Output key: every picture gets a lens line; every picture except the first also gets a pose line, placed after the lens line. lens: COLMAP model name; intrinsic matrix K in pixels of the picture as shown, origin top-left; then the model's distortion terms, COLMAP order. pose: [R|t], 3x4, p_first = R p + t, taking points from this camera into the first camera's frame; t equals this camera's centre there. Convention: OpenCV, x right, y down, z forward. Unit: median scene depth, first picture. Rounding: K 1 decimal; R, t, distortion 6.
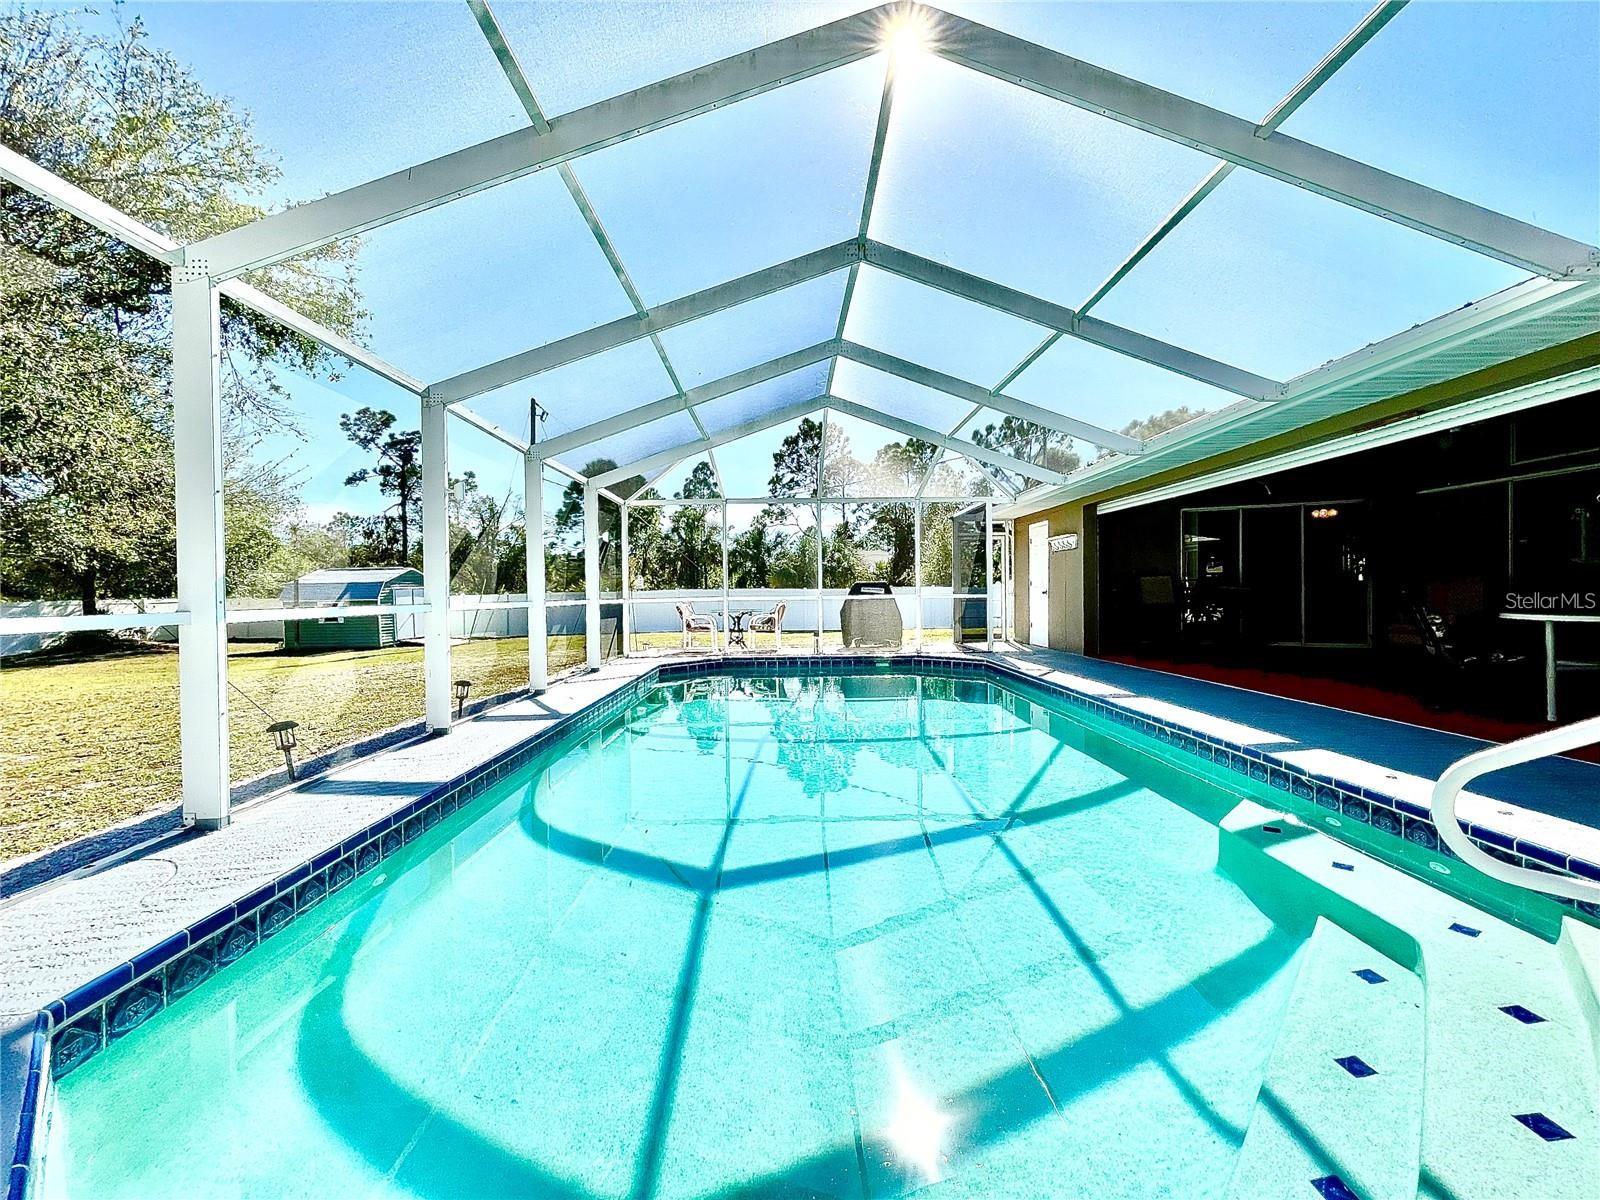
lens RADIAL K [[632.8, 0, 800.0], [0, 632.8, 600.0], [0, 0, 1]] dist [0.001057, 0.000086]
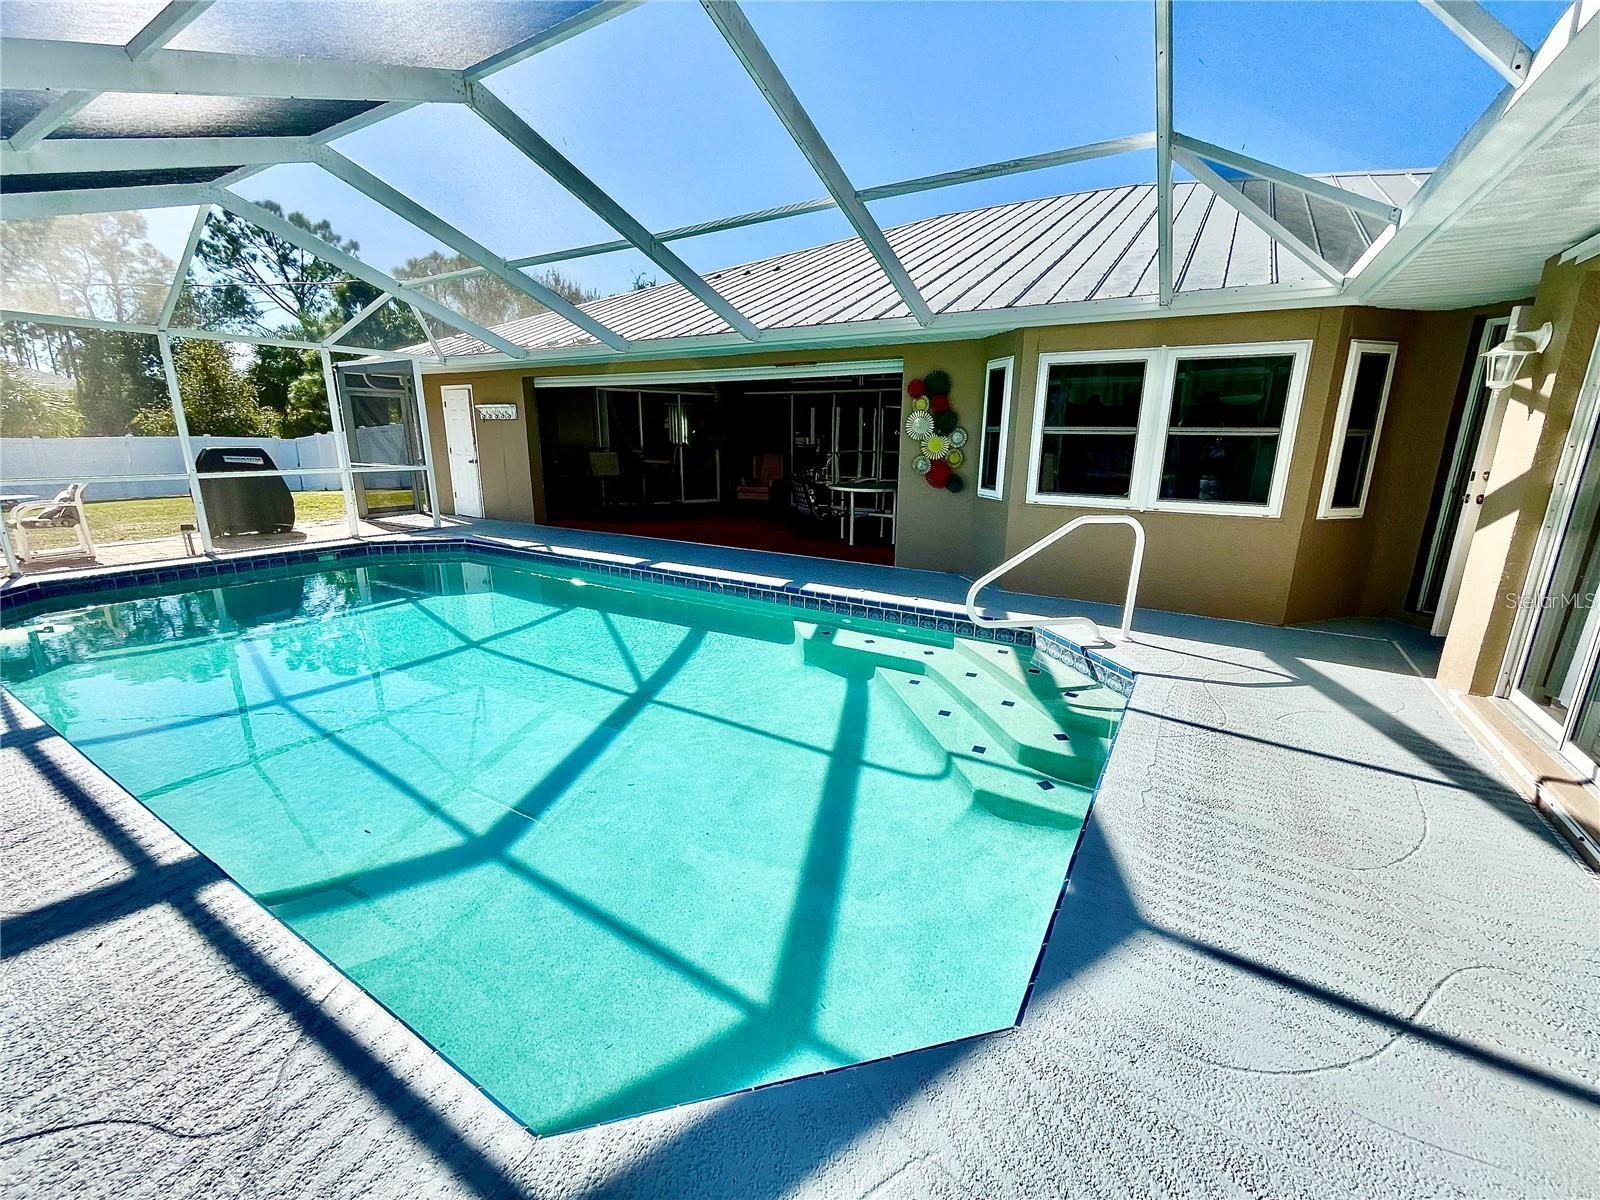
lens RADIAL K [[659.0, 0, 800.0], [0, 659.0, 600.0], [0, 0, 1]] dist [-0.000367, -0.000085]
pose [[0.461277, -0.218139, 0.860023, -0.332956], [-0.004105, 0.968771, 0.247924, -0.069835], [-0.887247, -0.117892, 0.445976, 0.106420]]
